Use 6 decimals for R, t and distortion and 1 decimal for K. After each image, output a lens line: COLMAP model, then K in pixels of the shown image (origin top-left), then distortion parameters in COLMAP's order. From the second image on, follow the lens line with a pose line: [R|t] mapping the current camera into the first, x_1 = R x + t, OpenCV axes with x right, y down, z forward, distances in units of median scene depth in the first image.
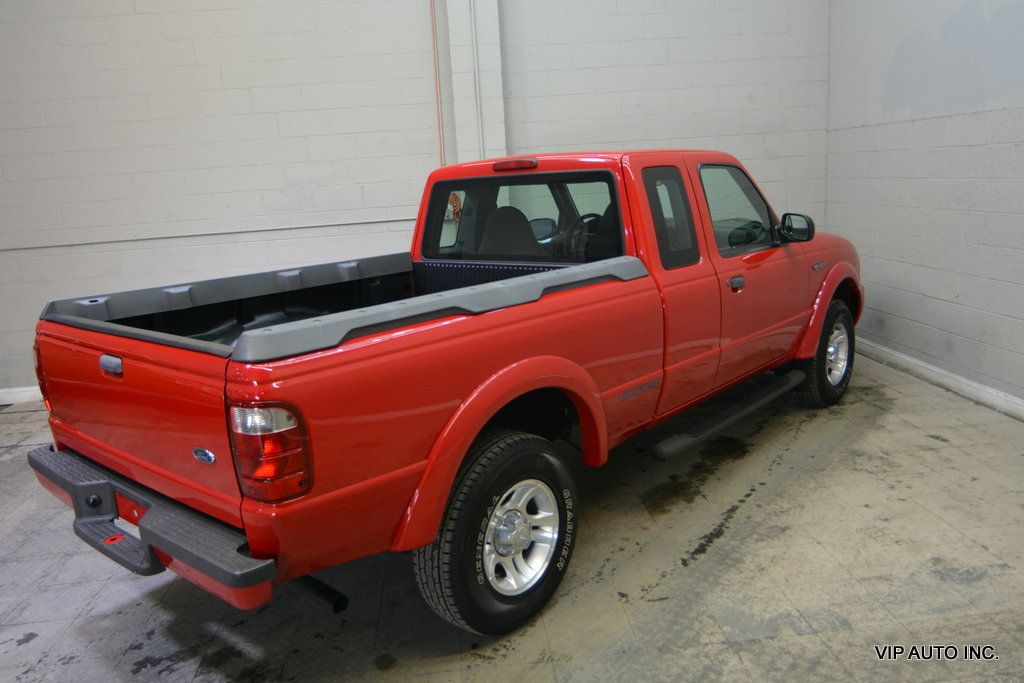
lens RADIAL K [[782.5, 0, 508.4], [0, 782.5, 338.3], [0, 0, 1]] dist [-0.006945, 0.005445]
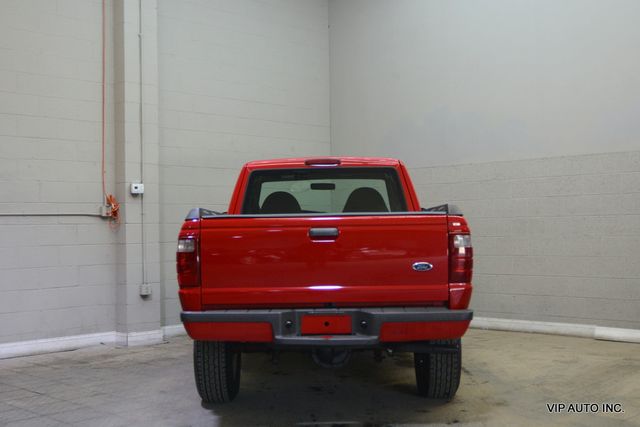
lens RADIAL K [[826.7, 0, 320.0], [0, 826.7, 213.5], [0, 0, 1]] dist [-0.003958, -0.000907]
pose [[0.754928, 0.061586, 0.652909, -1.323856], [0.104894, 0.971424, -0.212914, 0.295693], [-0.647365, 0.229221, 0.726895, -0.263779]]
